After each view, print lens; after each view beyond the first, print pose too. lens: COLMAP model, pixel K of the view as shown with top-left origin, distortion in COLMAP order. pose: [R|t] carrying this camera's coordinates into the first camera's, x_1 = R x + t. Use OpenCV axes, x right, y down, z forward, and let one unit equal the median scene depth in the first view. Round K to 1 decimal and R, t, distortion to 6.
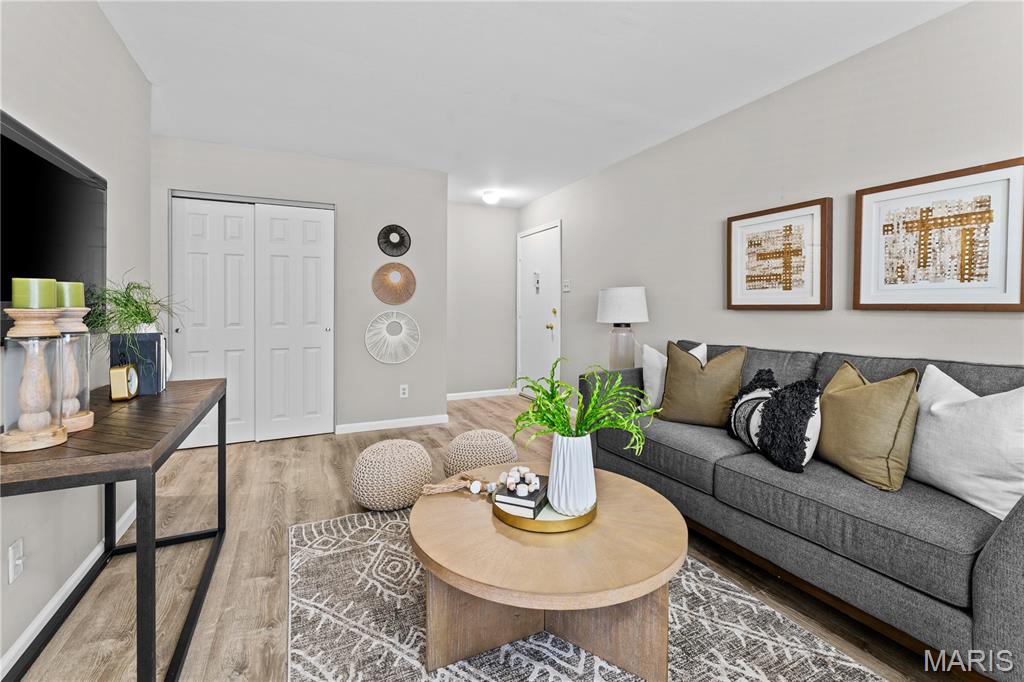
lens RADIAL K [[437.2, 0, 511.5], [0, 437.2, 312.1], [0, 0, 1]] dist [-0.002719, -0.000384]
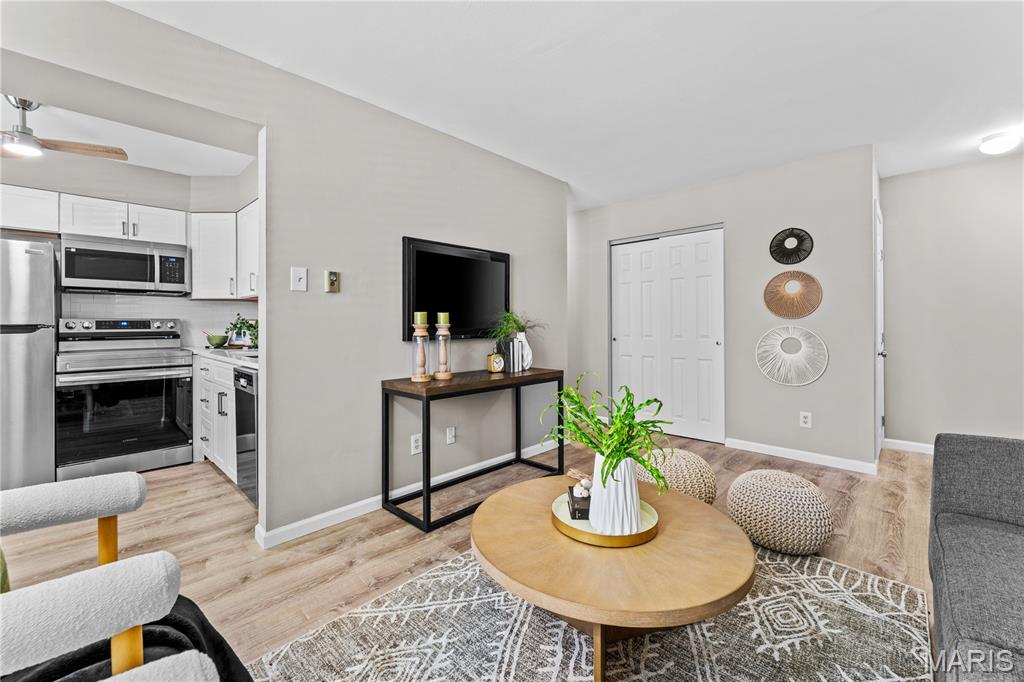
lens RADIAL K [[423.9, 0, 504.9], [0, 423.9, 324.0], [0, 0, 1]] dist [-0.003185, -0.000224]
pose [[0.338713, -0.001919, -0.940888, 0.445590], [-0.002947, 0.999991, -0.003101, -0.002470], [0.940885, 0.003823, 0.338704, 0.220935]]
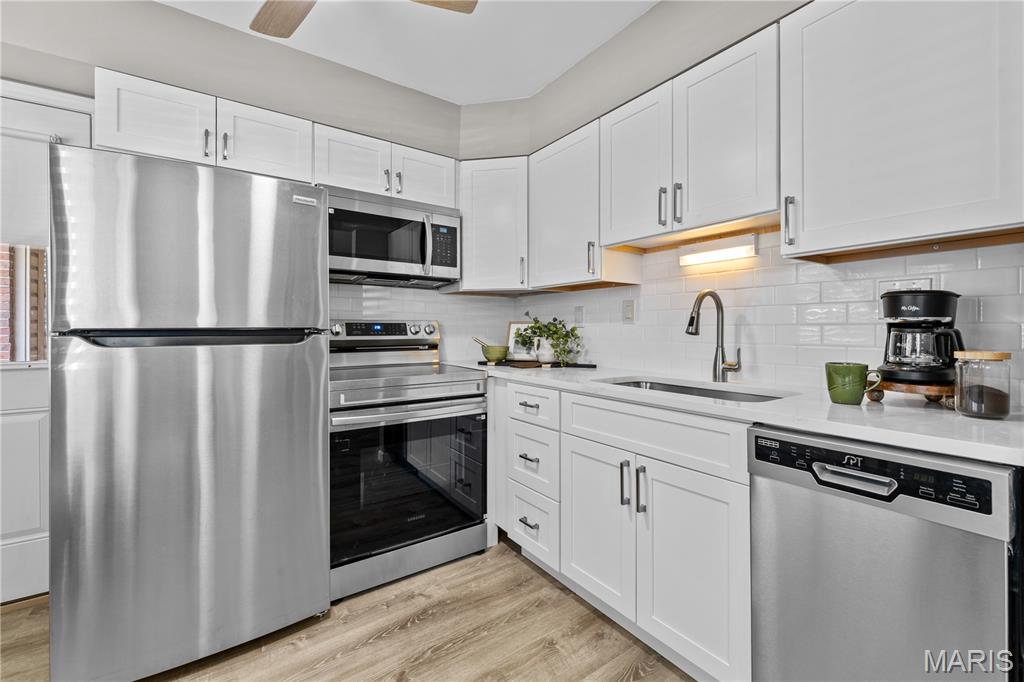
lens RADIAL K [[424.7, 0, 509.9], [0, 424.7, 329.5], [0, 0, 1]] dist [-0.001905, -0.000196]
pose [[0.158881, -0.002546, -0.987294, -0.179925], [-0.007257, 0.999967, -0.003746, 0.000880], [0.987271, 0.007760, 0.158858, -0.246689]]
